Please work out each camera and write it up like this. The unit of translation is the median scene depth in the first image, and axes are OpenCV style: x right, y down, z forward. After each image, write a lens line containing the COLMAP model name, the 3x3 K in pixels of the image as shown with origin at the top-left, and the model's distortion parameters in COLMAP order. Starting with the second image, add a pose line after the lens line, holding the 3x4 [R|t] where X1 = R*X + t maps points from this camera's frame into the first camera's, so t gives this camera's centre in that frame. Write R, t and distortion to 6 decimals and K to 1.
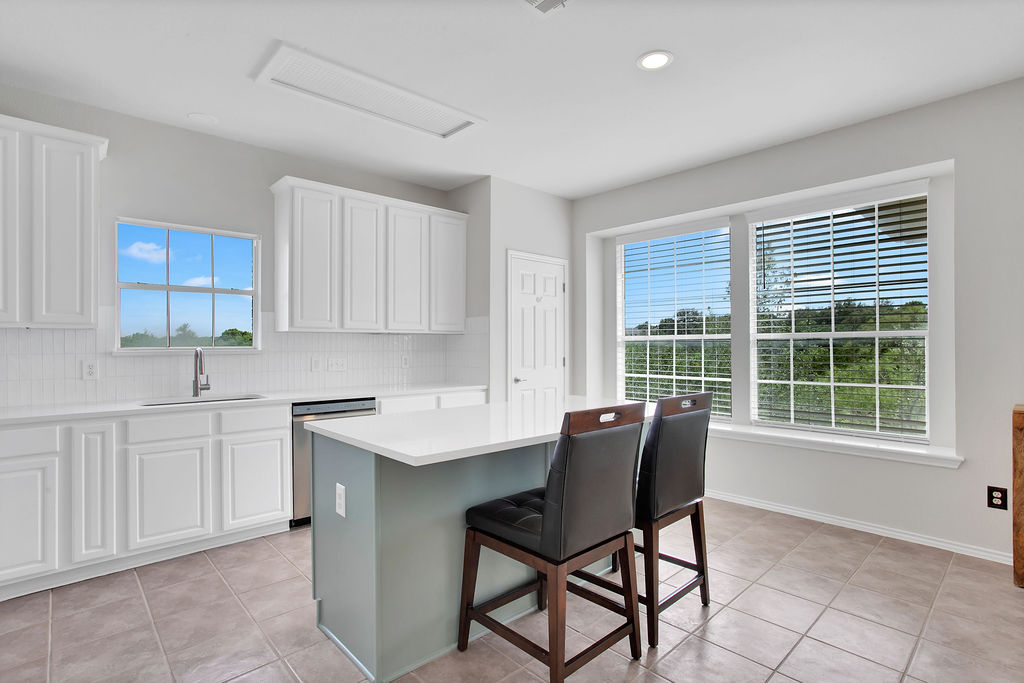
lens RADIAL K [[504.7, 0, 515.2], [0, 504.7, 335.7], [0, 0, 1]] dist [-0.033728, 0.004874]
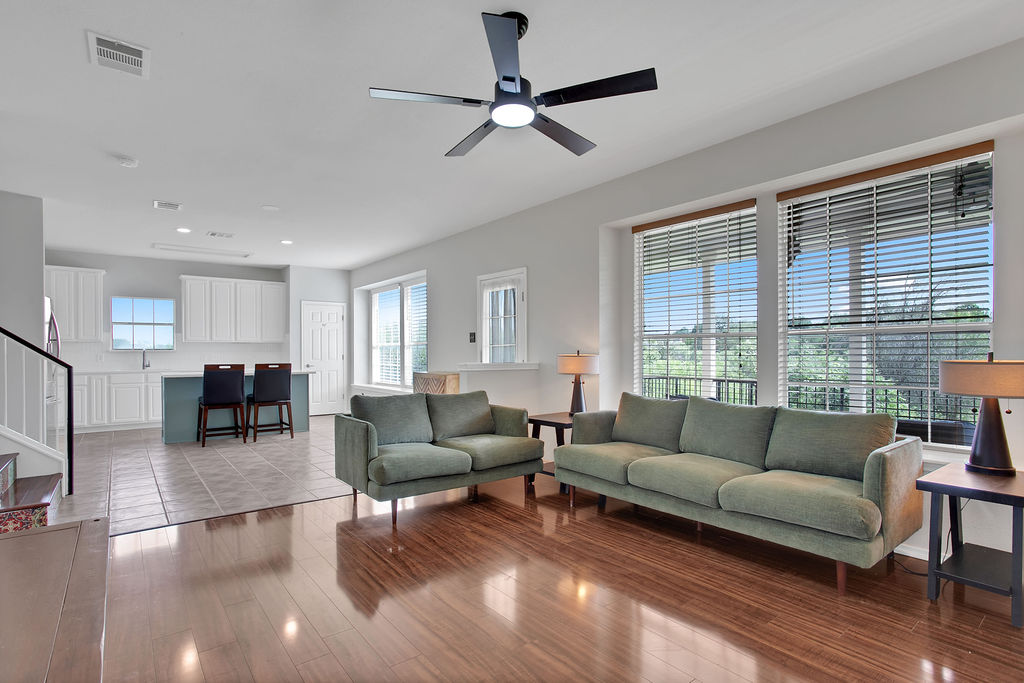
lens RADIAL K [[504.7, 0, 509.1], [0, 504.7, 340.0], [0, 0, 1]] dist [-0.033728, 0.004874]
pose [[0.996135, -0.008260, -0.087444, 1.009046], [0.006788, 0.999831, -0.017111, 0.026666], [0.087570, 0.016451, 0.996022, -0.933547]]
